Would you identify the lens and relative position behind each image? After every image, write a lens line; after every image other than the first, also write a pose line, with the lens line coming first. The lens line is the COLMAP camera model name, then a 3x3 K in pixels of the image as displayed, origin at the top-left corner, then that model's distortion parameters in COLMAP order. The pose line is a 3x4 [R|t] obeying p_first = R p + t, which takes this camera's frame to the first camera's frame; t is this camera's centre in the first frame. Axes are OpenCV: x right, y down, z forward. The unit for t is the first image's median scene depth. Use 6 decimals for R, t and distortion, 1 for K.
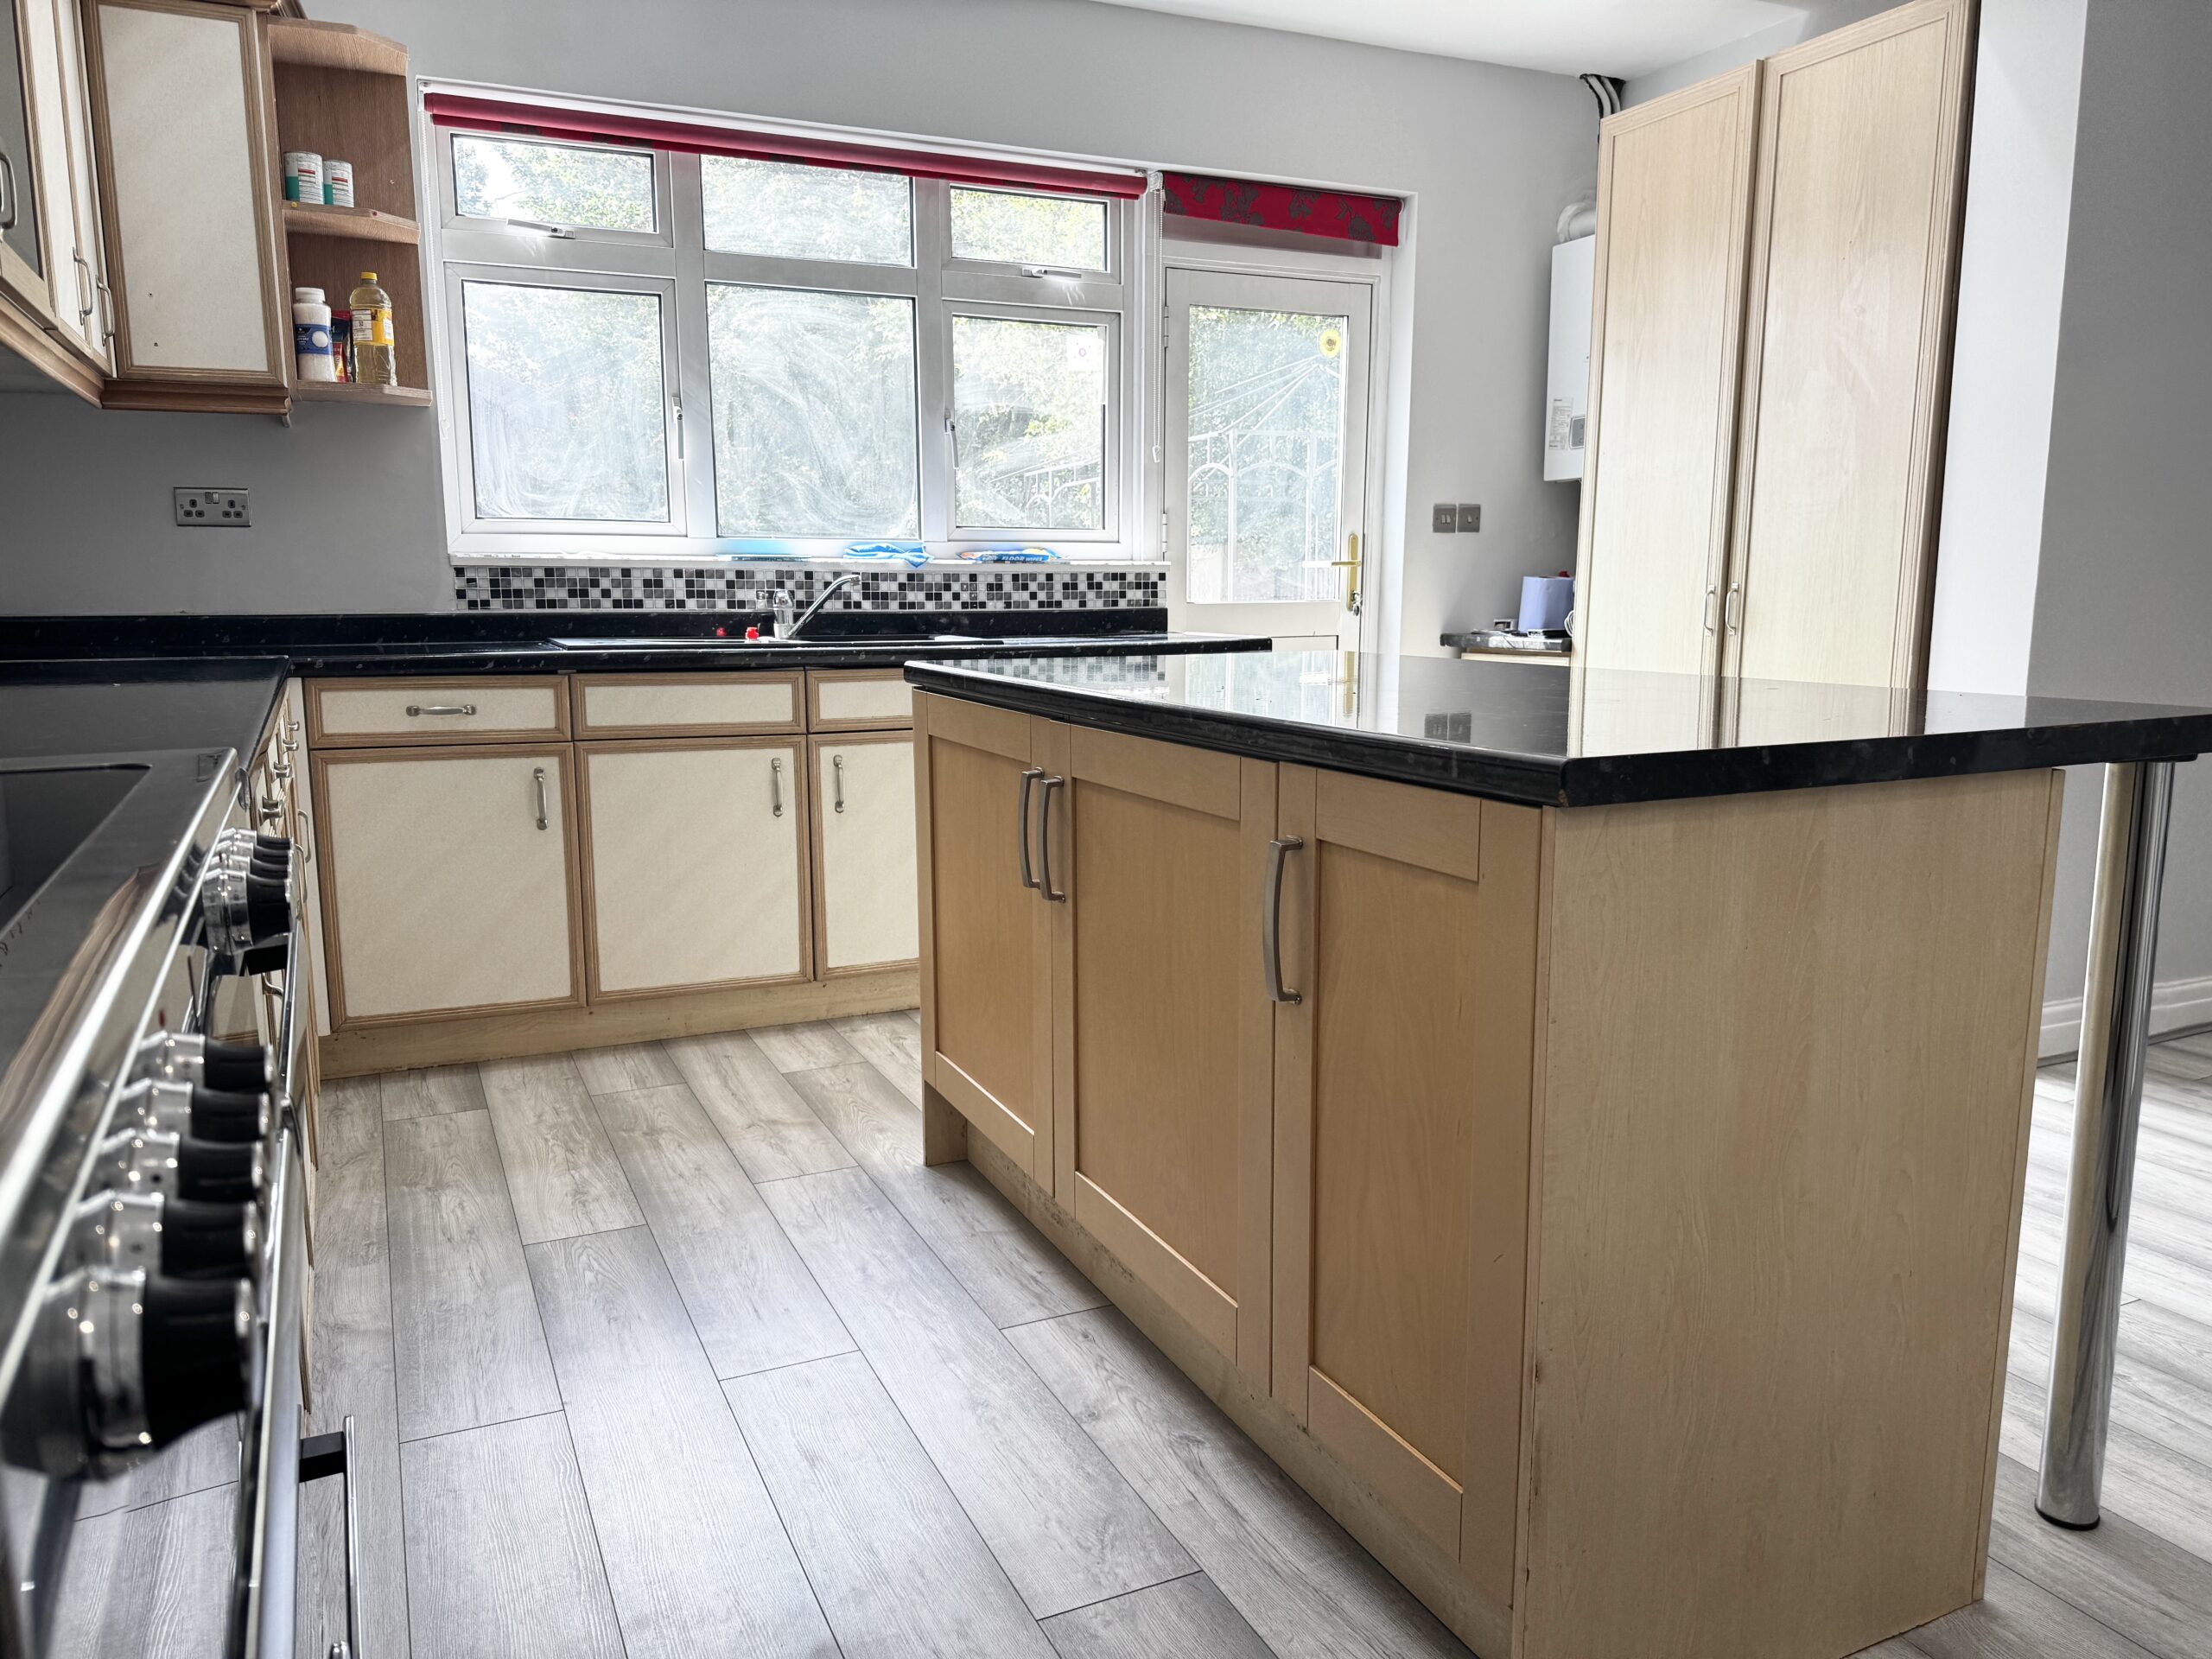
lens RADIAL K [[1570.1, 0, 1120.7], [0, 1570.1, 845.3], [0, 0, 1]] dist [0.010757, -0.021333]
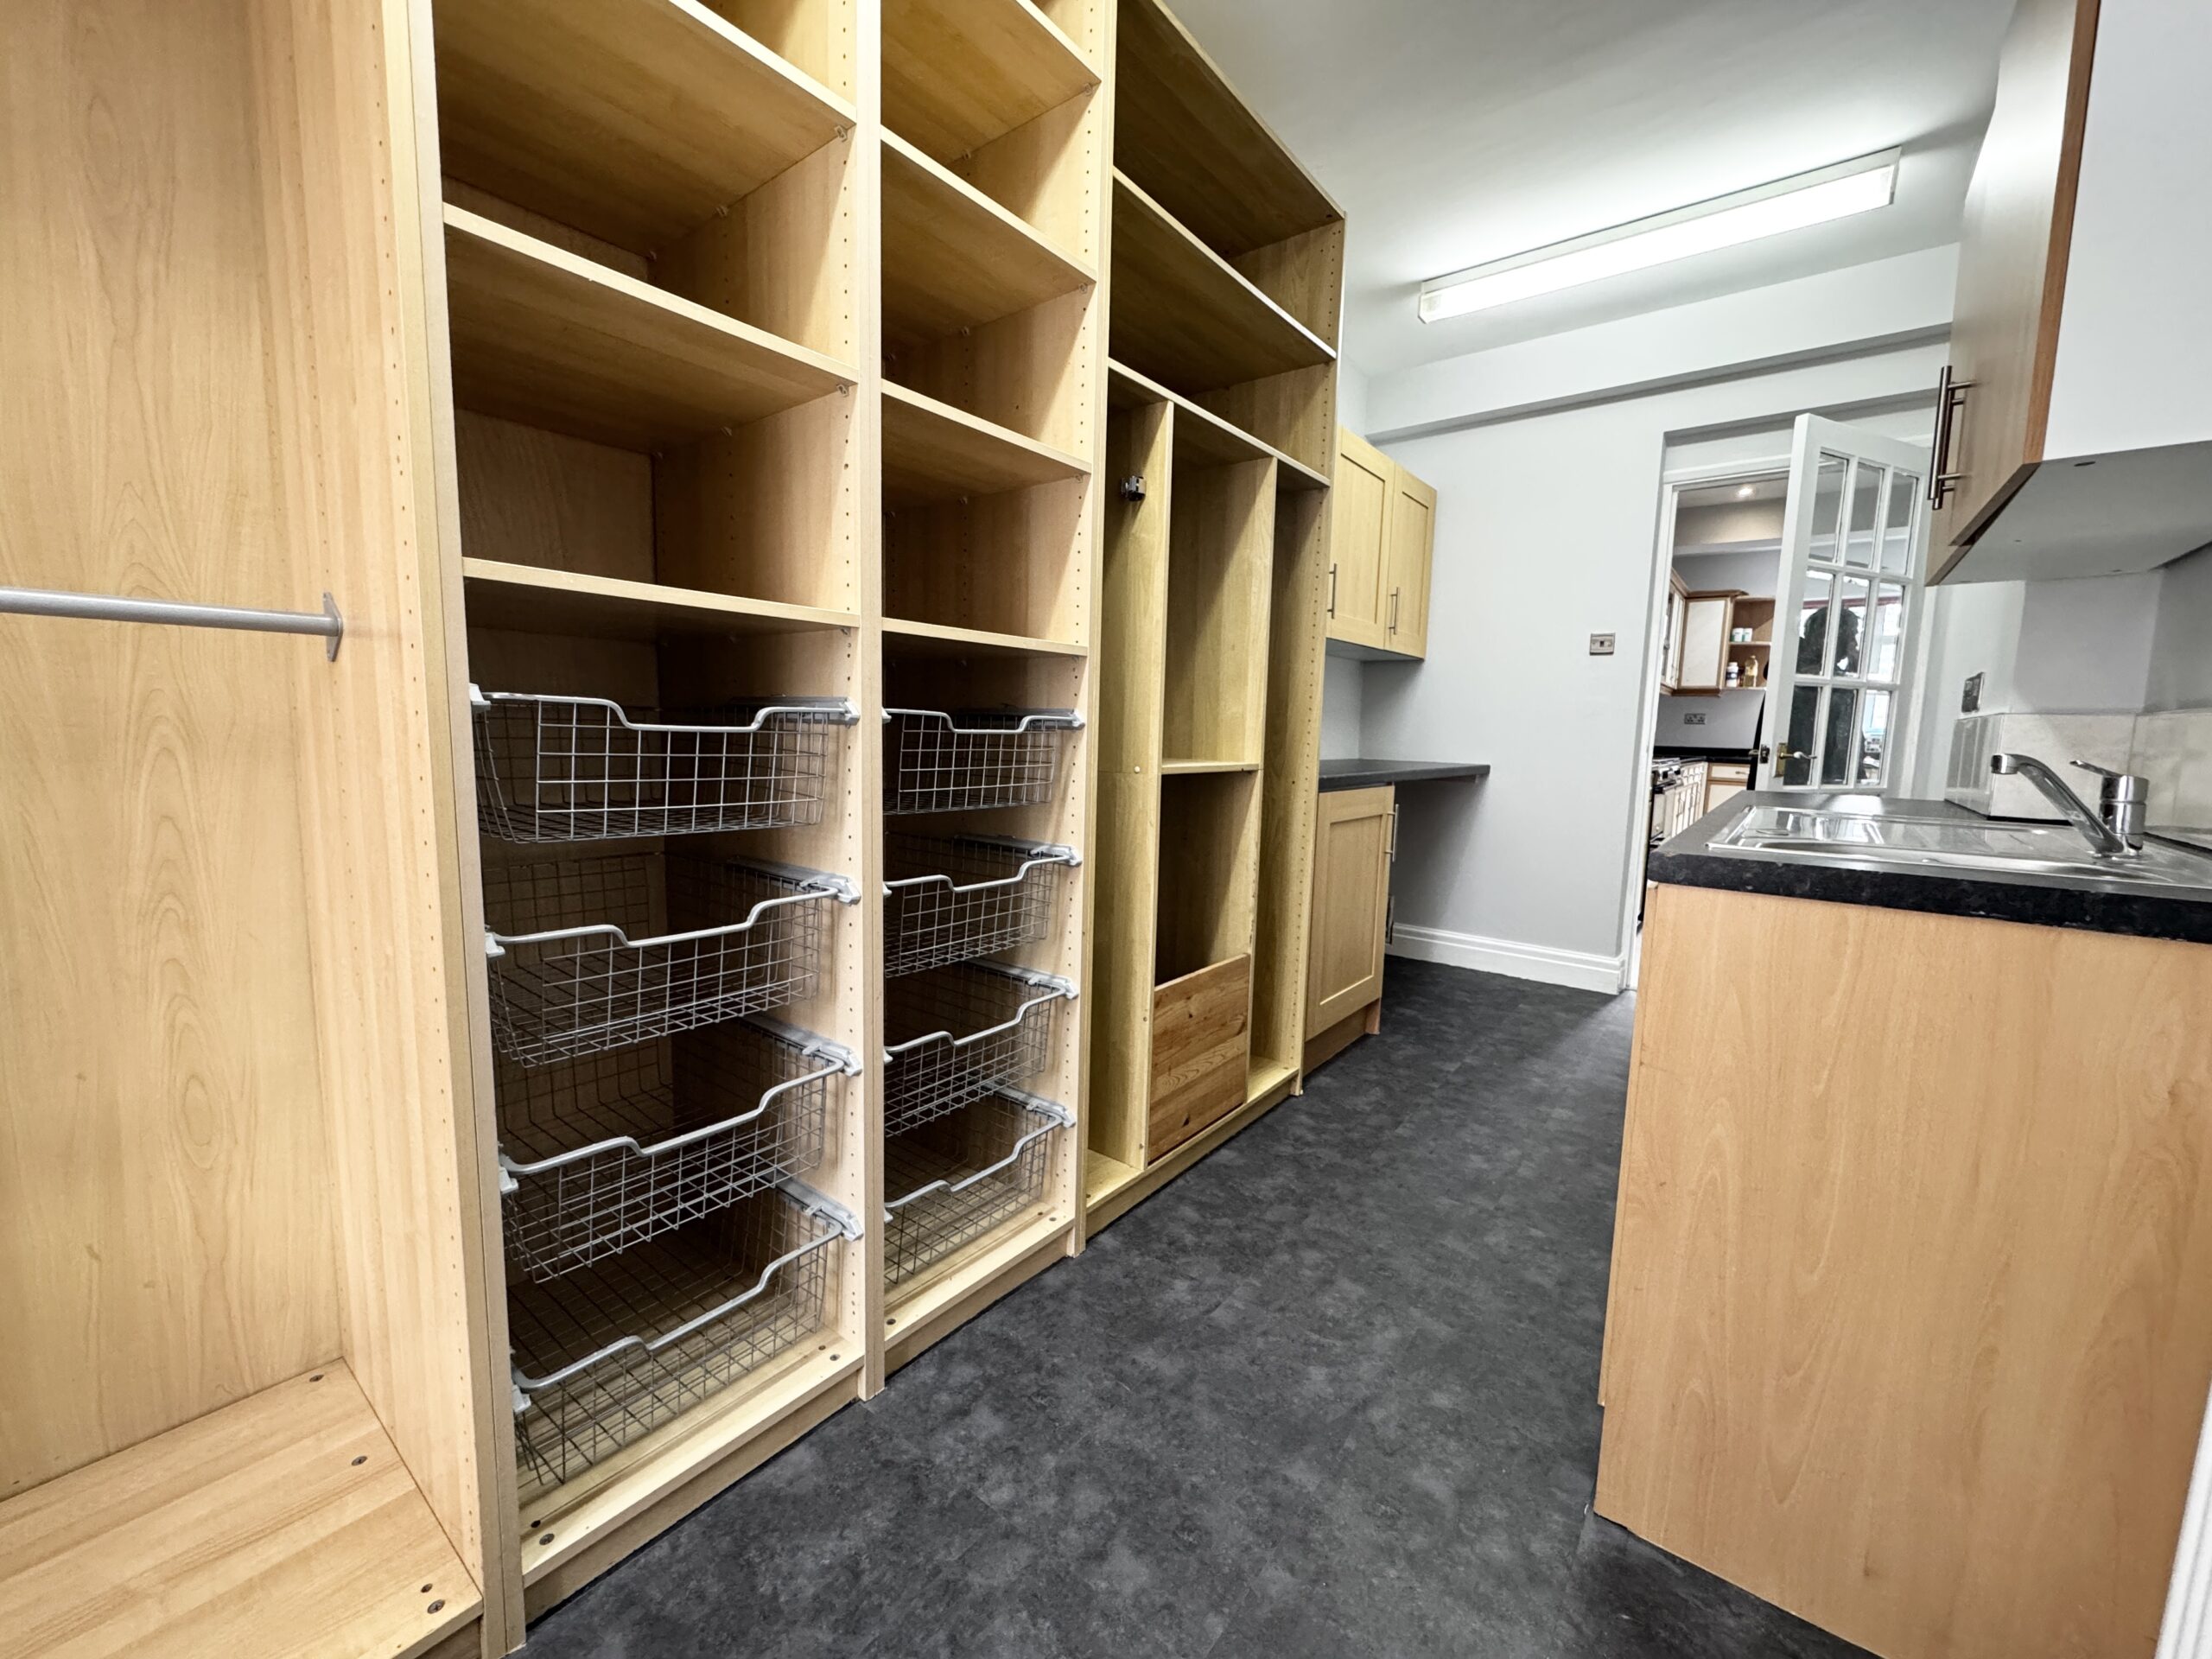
lens RADIAL K [[882.5, 0, 1108.5], [0, 882.5, 837.3], [0, 0, 1]] dist [-0.001627, -0.000675]
pose [[0.433064, 0.116145, -0.893849, 0.722765], [-0.170010, 0.984390, 0.045541, 0.204129], [0.885185, 0.132241, 0.446050, -1.135293]]
